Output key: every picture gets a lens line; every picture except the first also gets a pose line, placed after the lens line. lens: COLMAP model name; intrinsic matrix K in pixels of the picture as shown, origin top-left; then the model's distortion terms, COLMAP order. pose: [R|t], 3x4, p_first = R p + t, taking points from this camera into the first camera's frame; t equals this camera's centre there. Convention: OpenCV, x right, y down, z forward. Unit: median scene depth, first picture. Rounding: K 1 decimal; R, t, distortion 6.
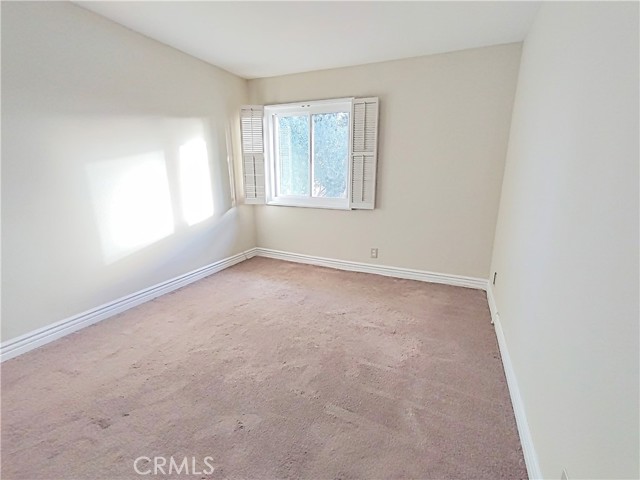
lens RADIAL K [[290.2, 0, 321.7], [0, 290.2, 239.7], [0, 0, 1]] dist [-0.000083, -0.000018]
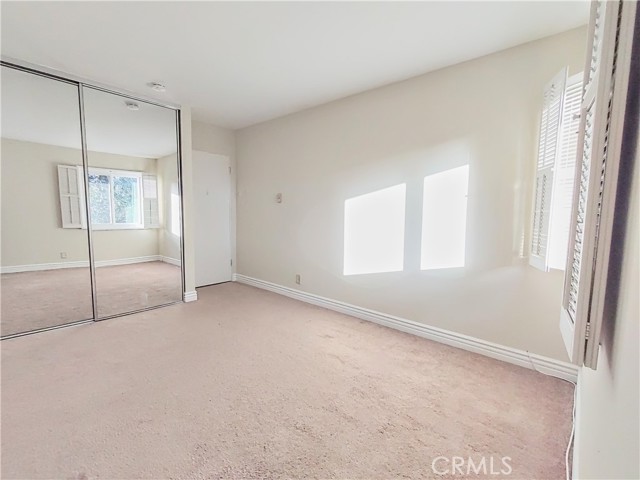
lens RADIAL K [[290.2, 0, 321.7], [0, 290.2, 239.7], [0, 0, 1]] dist [-0.000083, -0.000018]
pose [[-0.291407, 0.092446, -0.952122, 0.425849], [-0.216422, 0.963141, 0.159754, -0.199265], [0.931796, 0.252613, -0.260658, 0.894123]]
